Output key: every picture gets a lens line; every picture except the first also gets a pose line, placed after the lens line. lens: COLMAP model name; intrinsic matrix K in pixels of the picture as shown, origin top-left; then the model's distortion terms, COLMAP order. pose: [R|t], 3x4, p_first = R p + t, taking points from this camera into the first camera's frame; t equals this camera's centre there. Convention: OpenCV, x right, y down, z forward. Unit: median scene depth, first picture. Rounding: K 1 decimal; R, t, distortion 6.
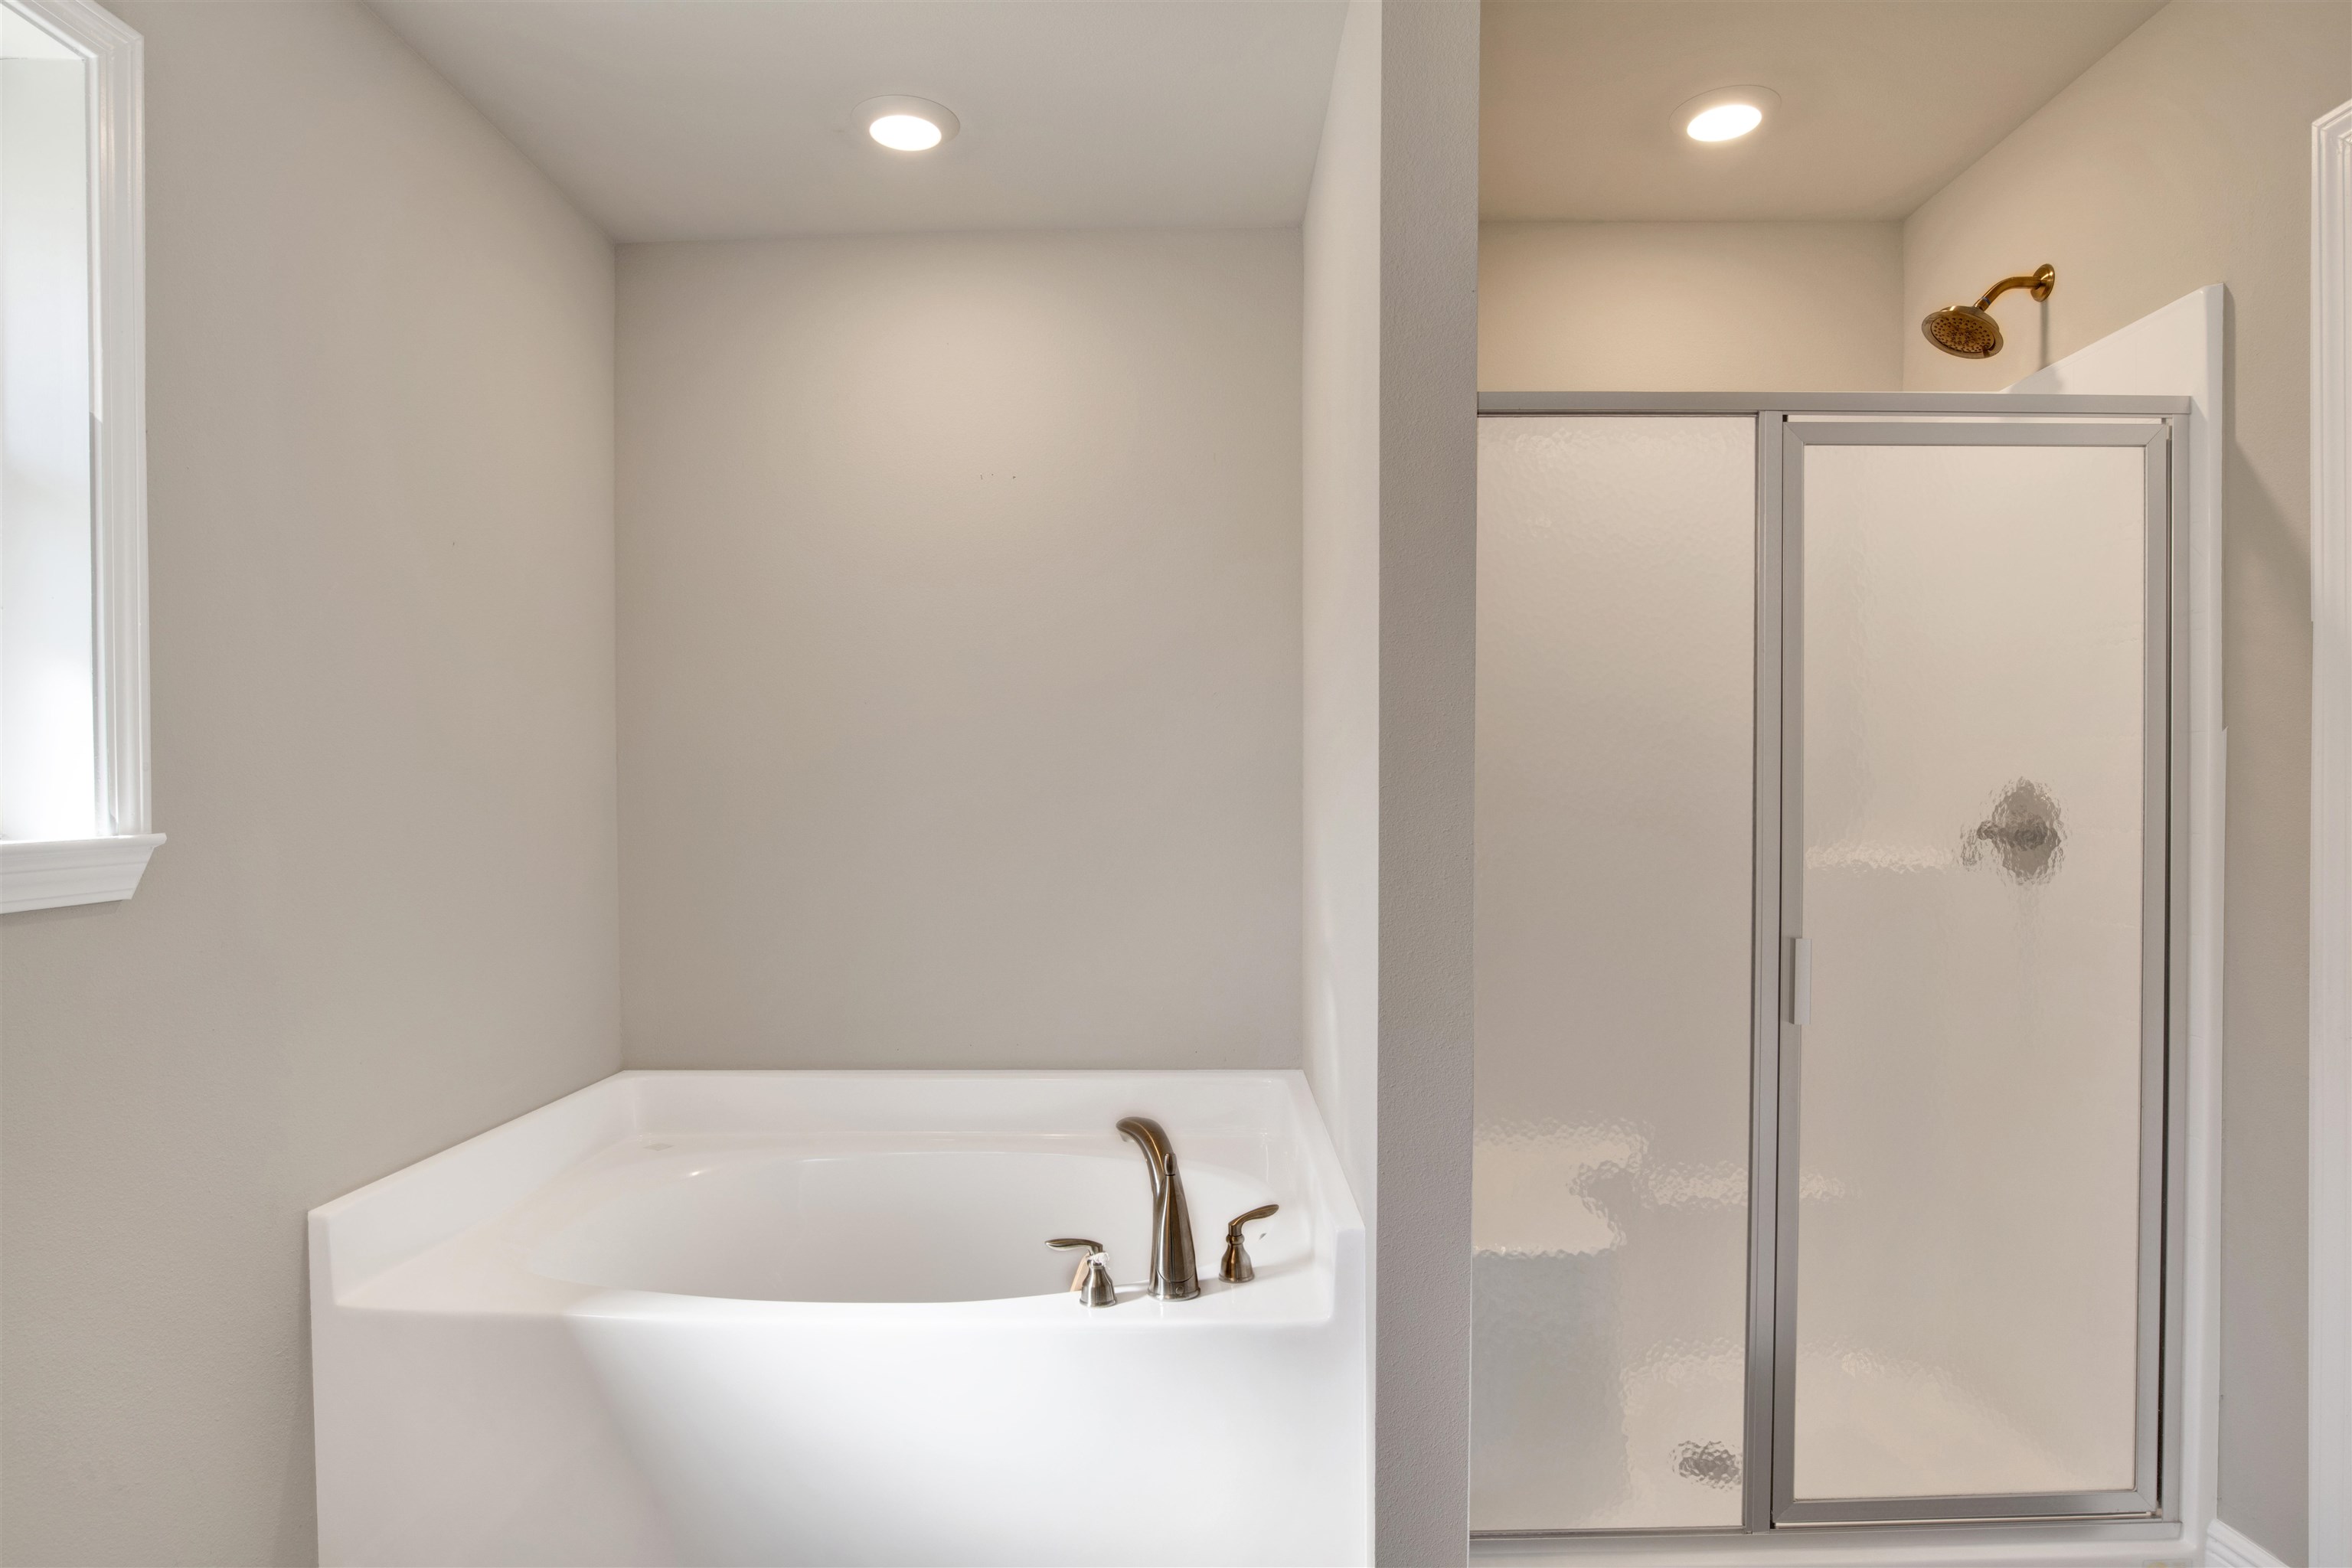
lens RADIAL K [[1294.5, 0, 1180.2], [0, 1294.5, 791.9], [0, 0, 1]] dist [-0.041672, 0.012748]
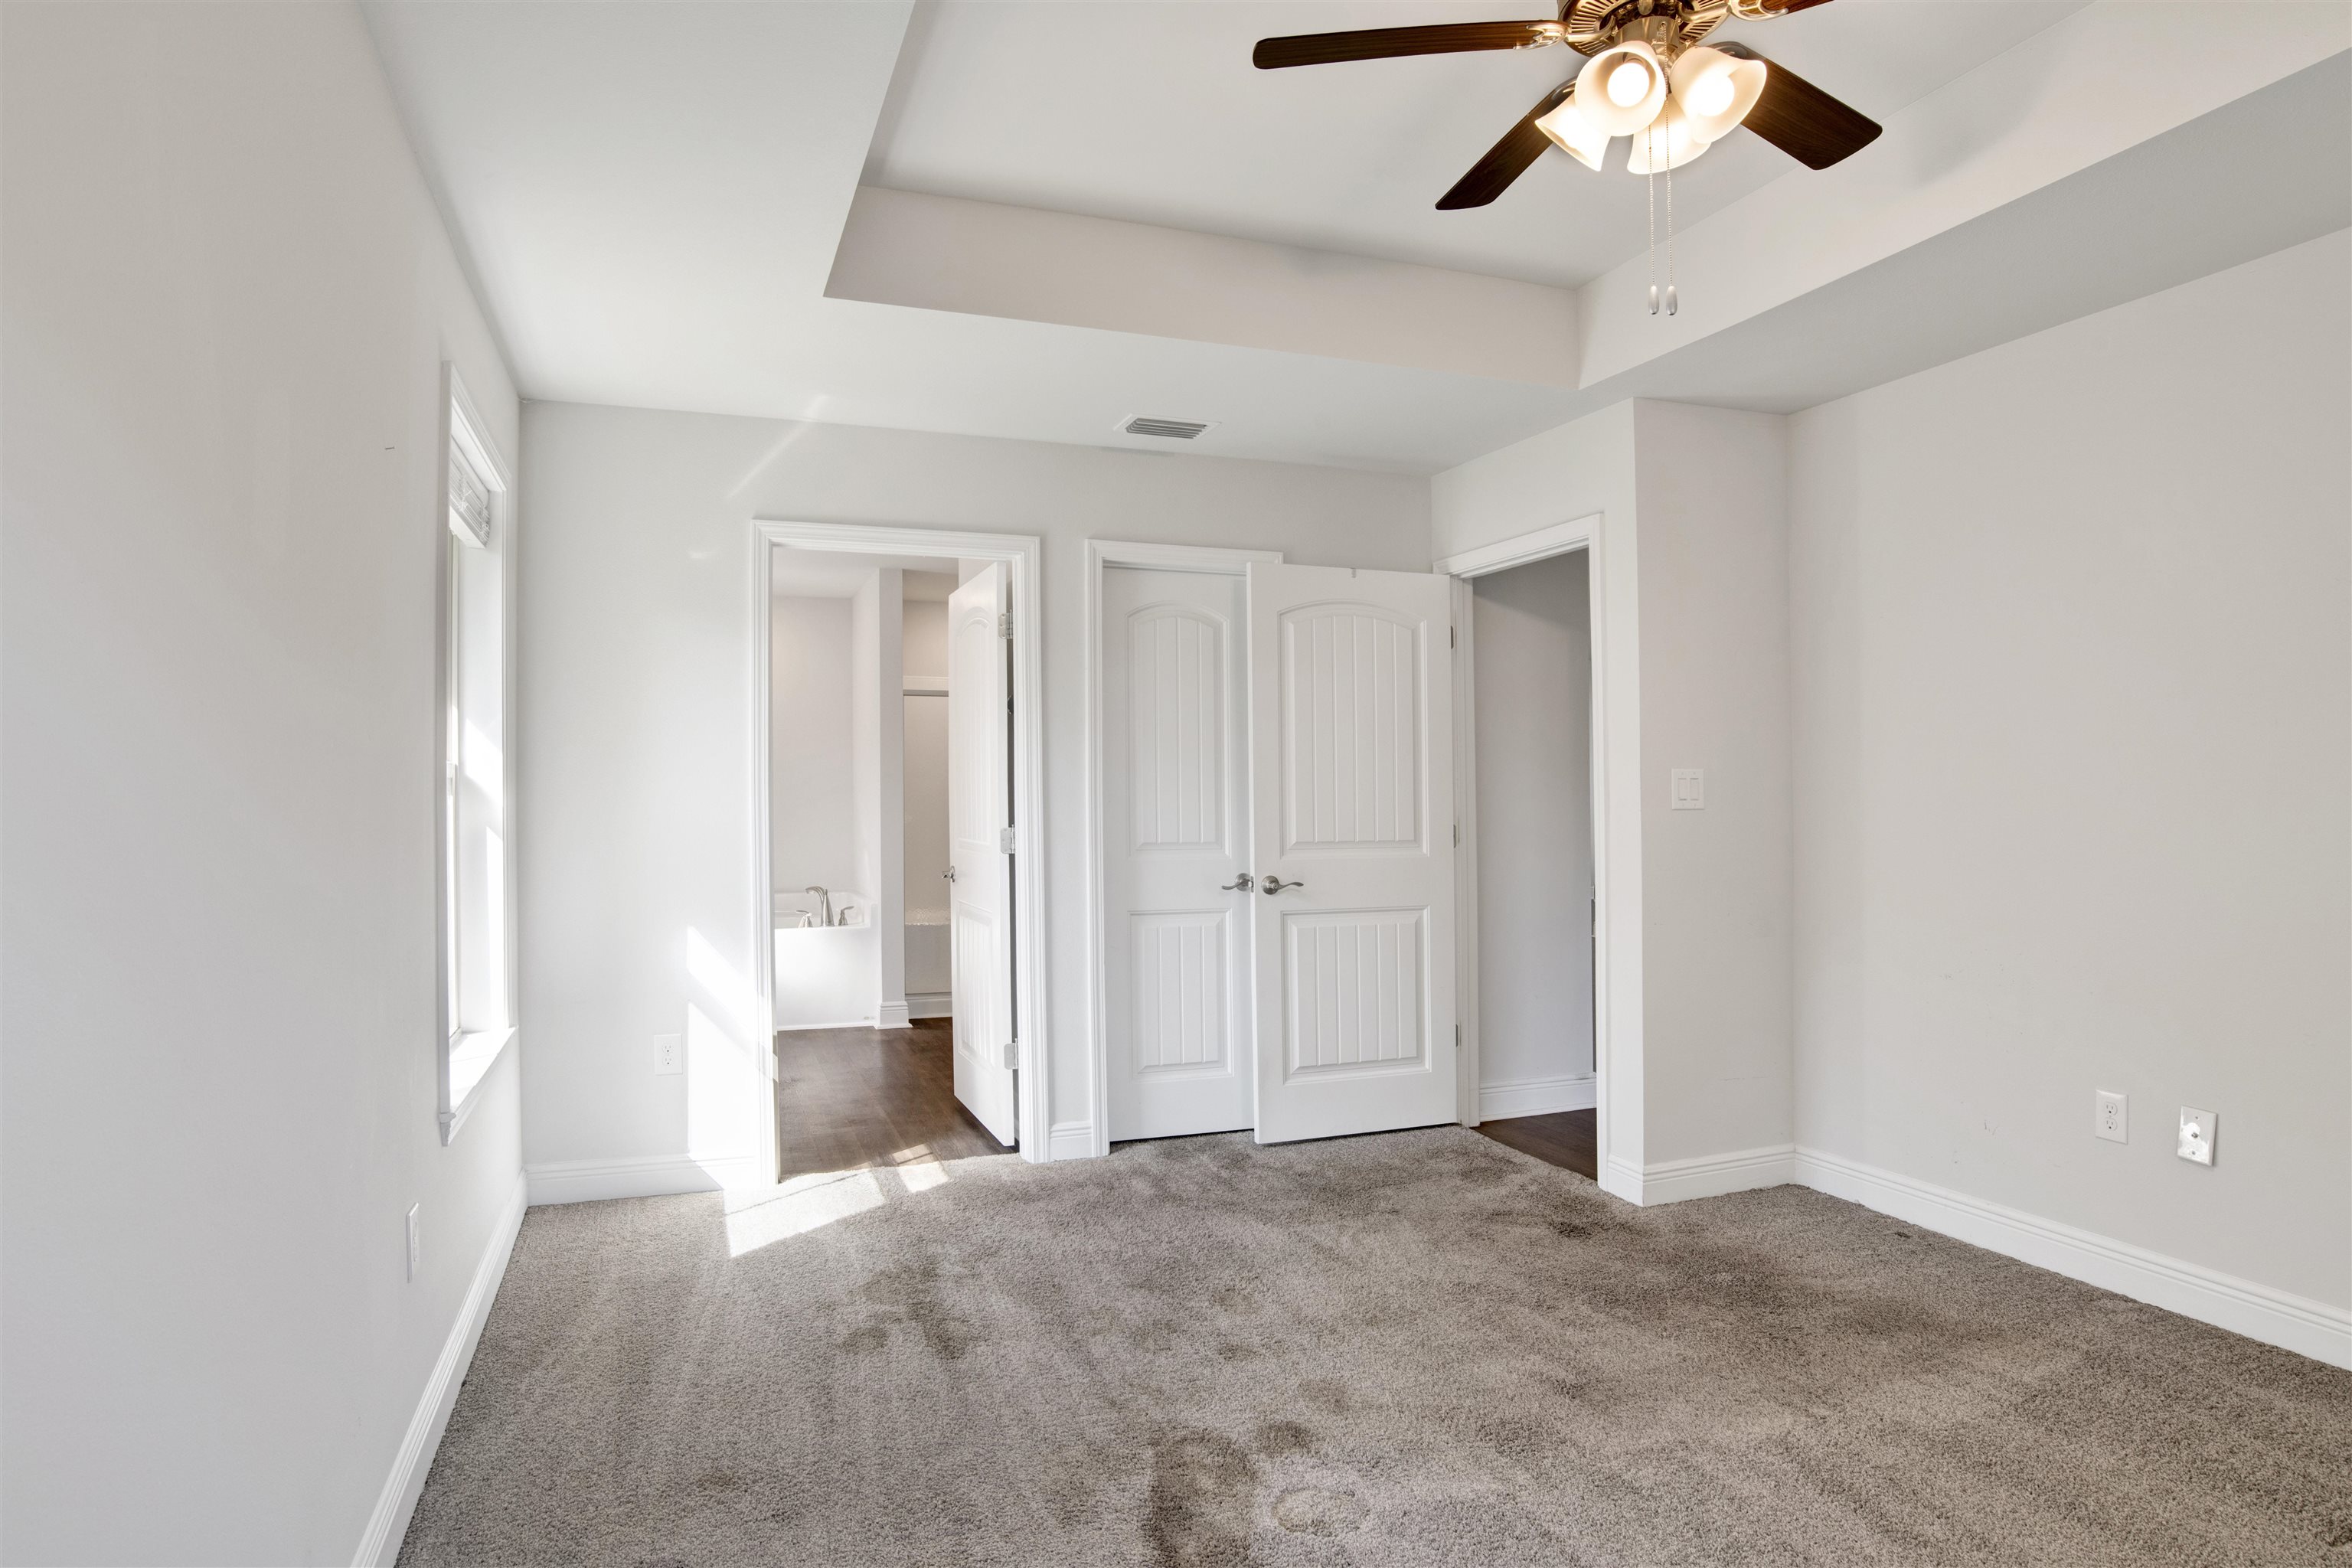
lens RADIAL K [[1246.6, 0, 1179.3], [0, 1246.6, 786.3], [0, 0, 1]] dist [-0.054039, 0.001481]
pose [[0.944001, -0.005433, 0.329898, -0.231708], [0.008897, 0.999920, -0.008992, 0.022775], [-0.329823, 0.011423, 0.943974, -2.793160]]
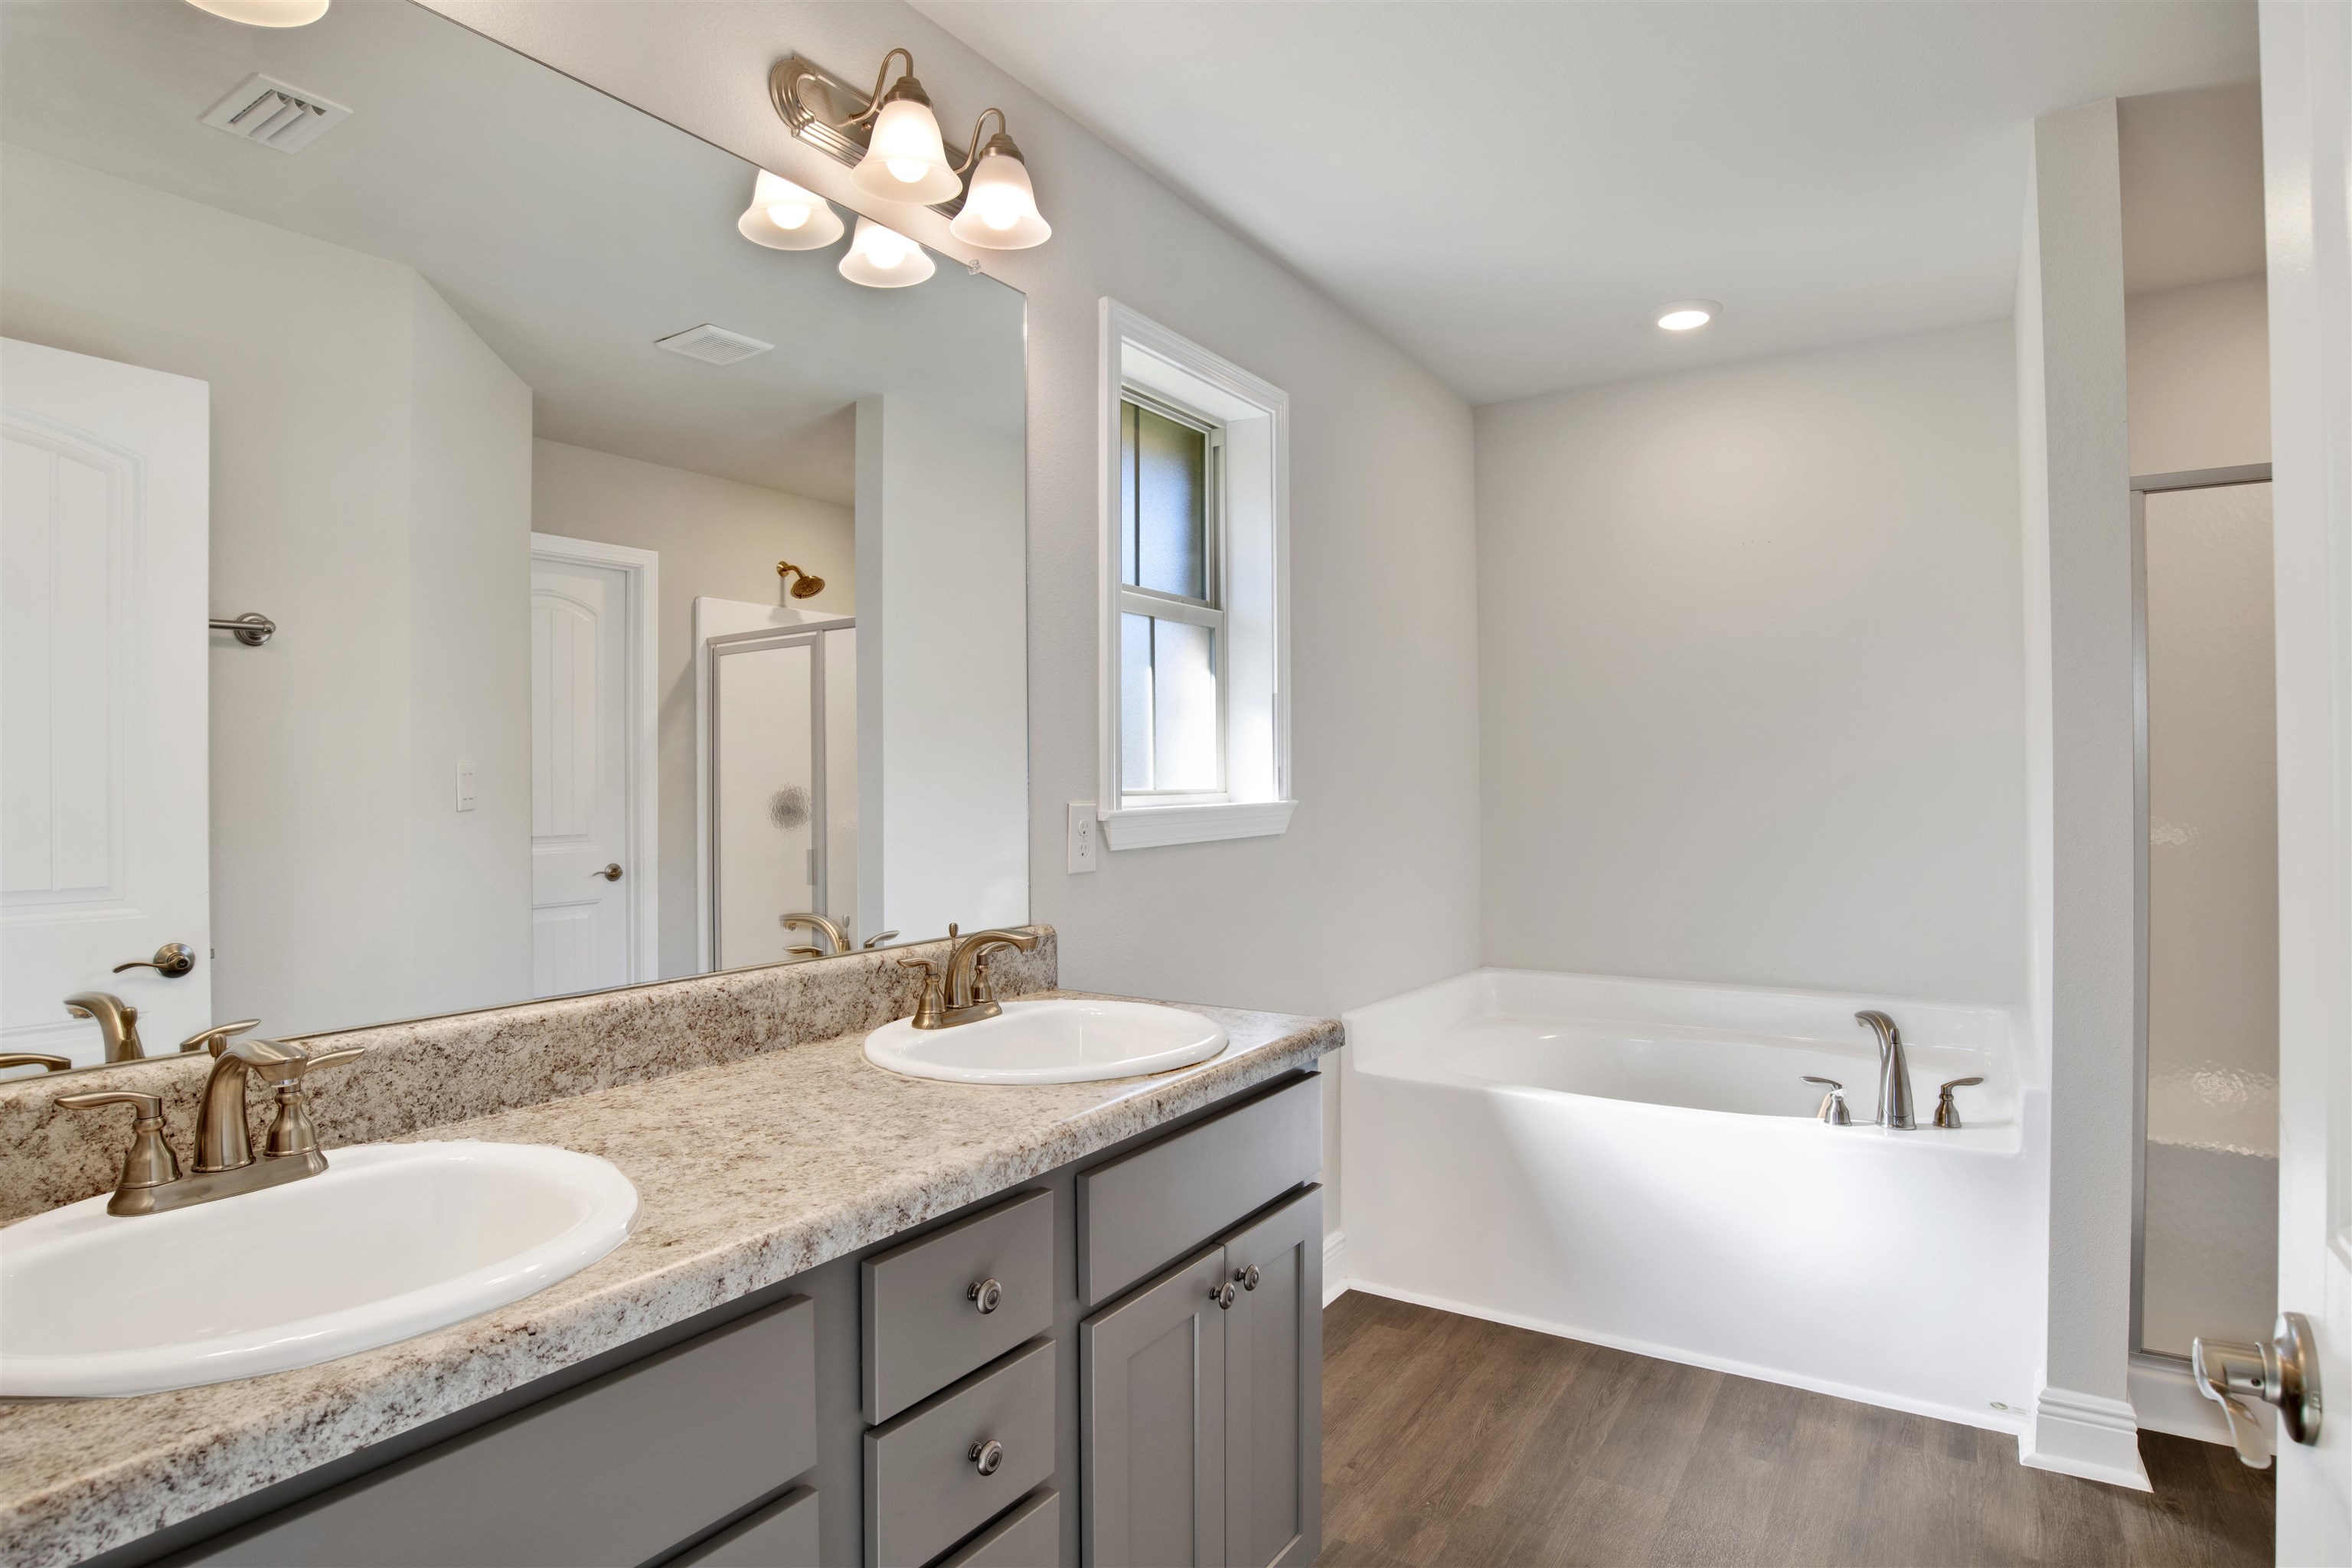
lens RADIAL K [[1246.6, 0, 1166.4], [0, 1246.6, 783.1], [0, 0, 1]] dist [-0.054039, 0.001481]
pose [[0.846382, -0.003279, -0.532566, 0.030558], [0.001817, 0.999993, -0.003270, 0.010739], [0.532573, 0.001800, 0.846382, -0.580694]]
